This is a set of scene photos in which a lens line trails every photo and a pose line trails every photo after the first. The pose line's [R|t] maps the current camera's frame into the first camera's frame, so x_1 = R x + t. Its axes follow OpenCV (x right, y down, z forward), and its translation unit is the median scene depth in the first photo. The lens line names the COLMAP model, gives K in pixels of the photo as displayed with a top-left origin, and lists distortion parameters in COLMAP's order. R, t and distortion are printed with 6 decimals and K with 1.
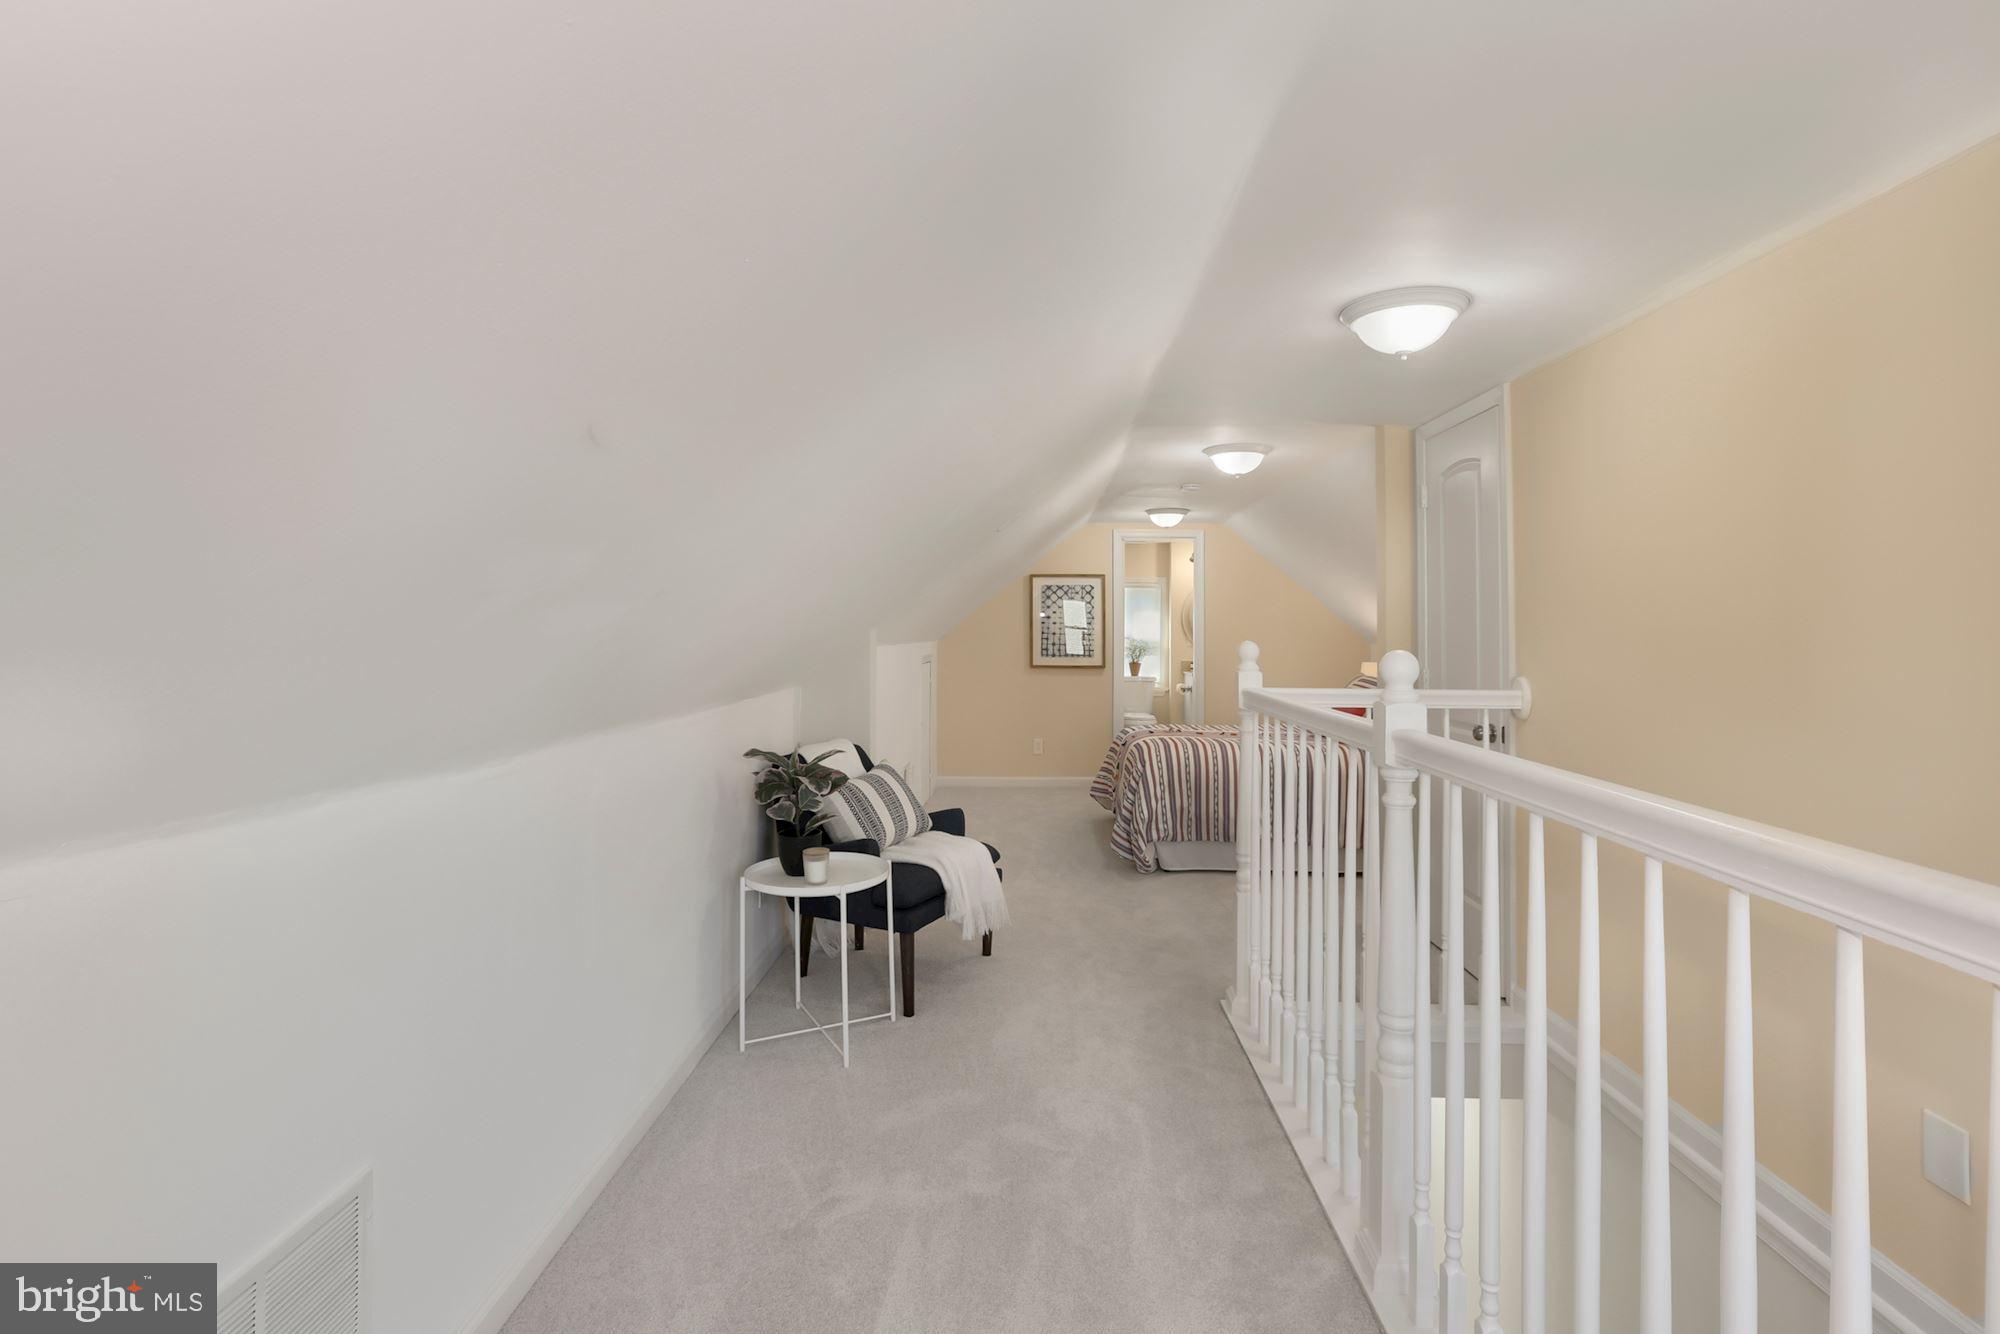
lens RADIAL K [[930.1, 0, 993.2], [0, 930.1, 646.3], [0, 0, 1]] dist [-0.061761, 0.023447]
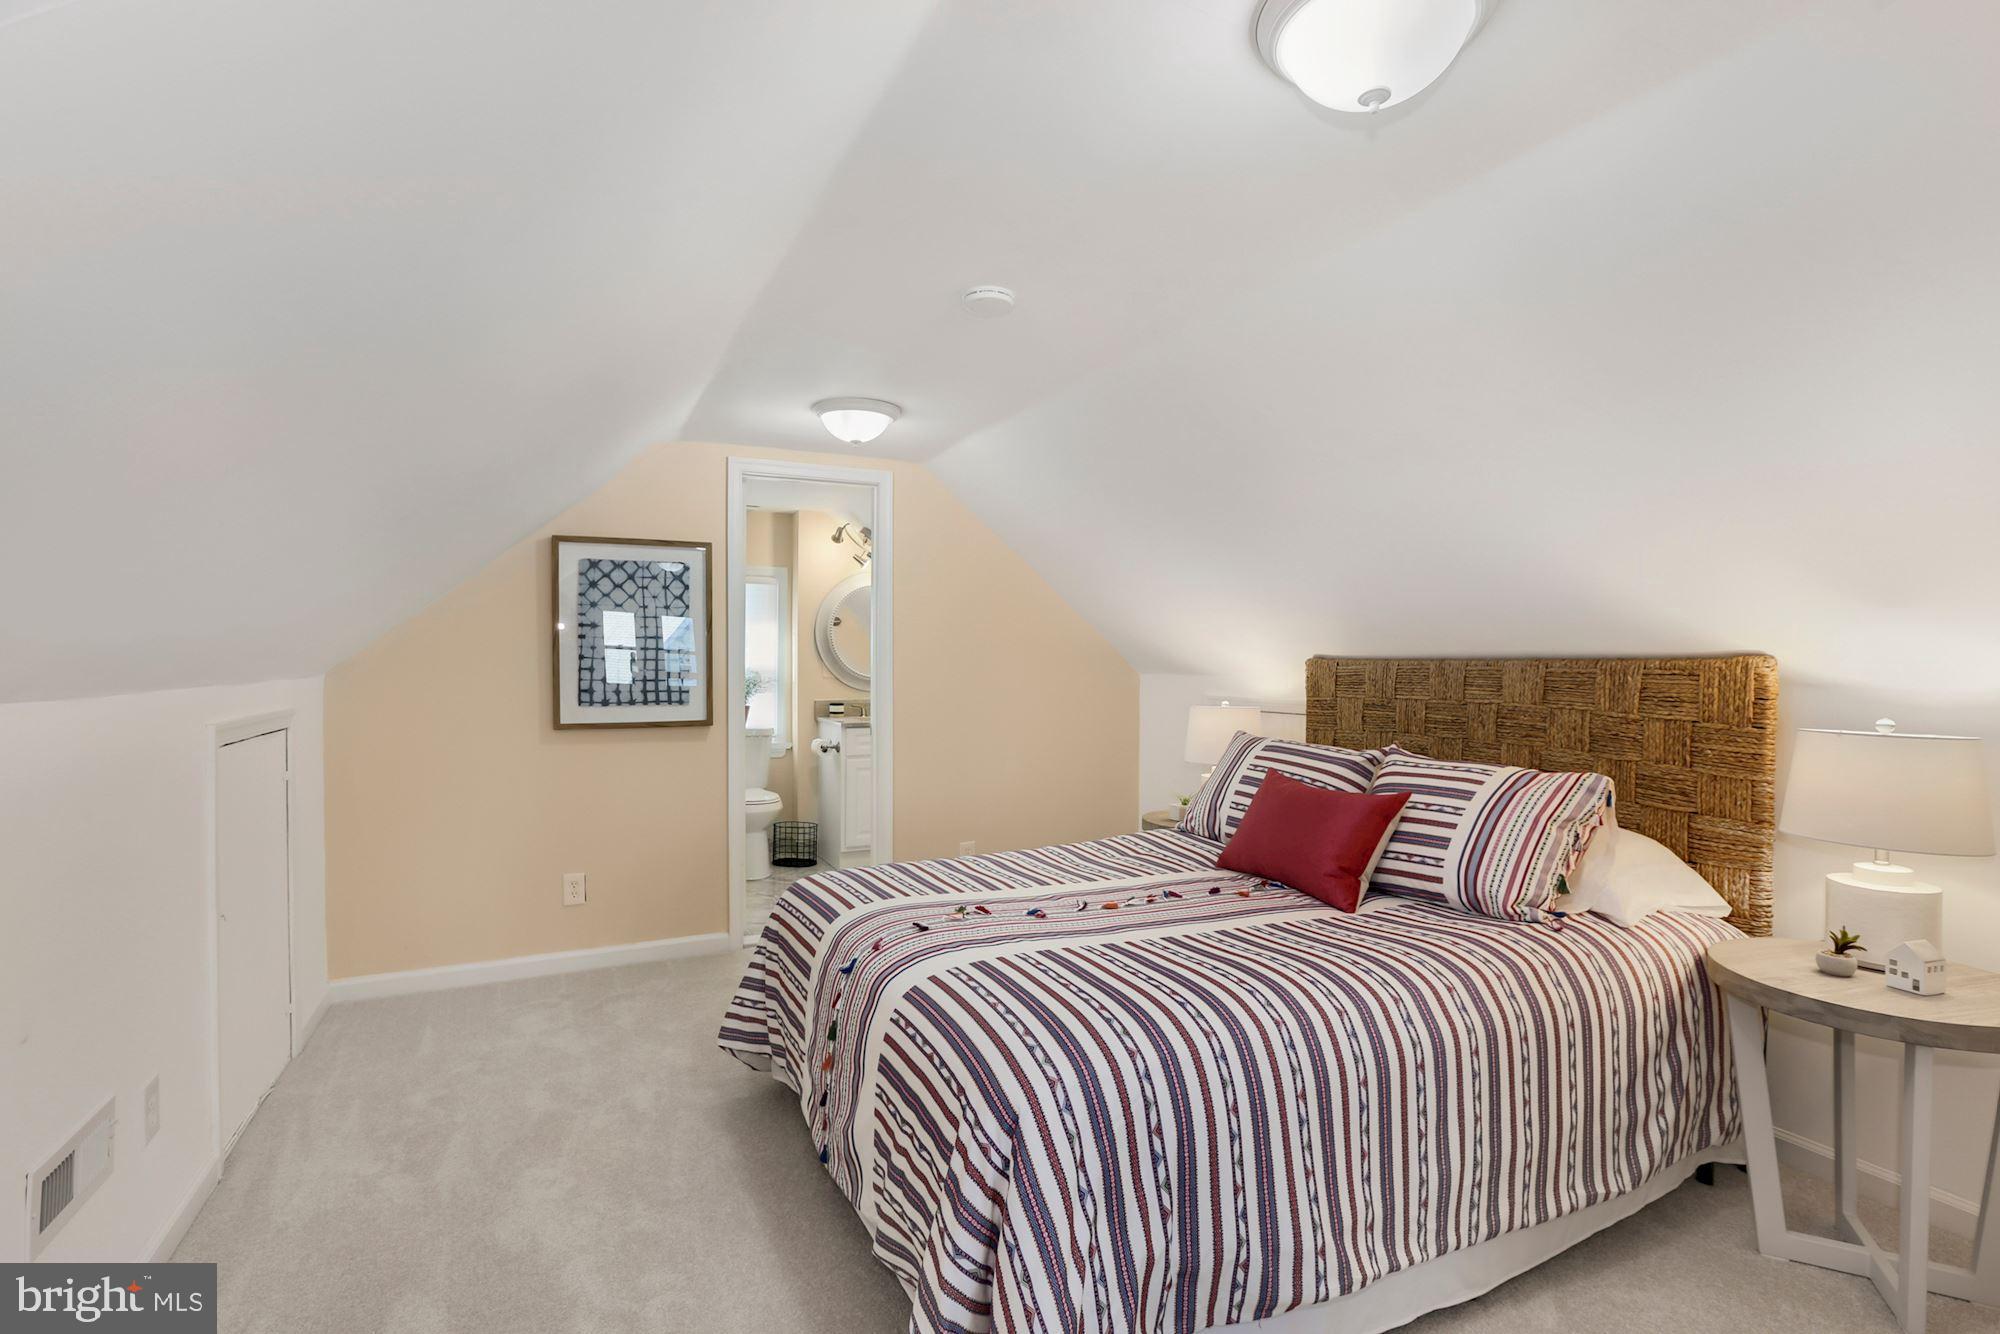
lens RADIAL K [[1018.8, 0, 1000.0], [0, 1018.8, 667.0], [0, 0, 1]] dist [-0.018734, -0.000090]
pose [[0.895790, -0.007039, 0.444422, 0.013428], [0.008812, 0.999959, -0.001923, -0.006525], [-0.444390, 0.005639, 0.895816, 0.428120]]
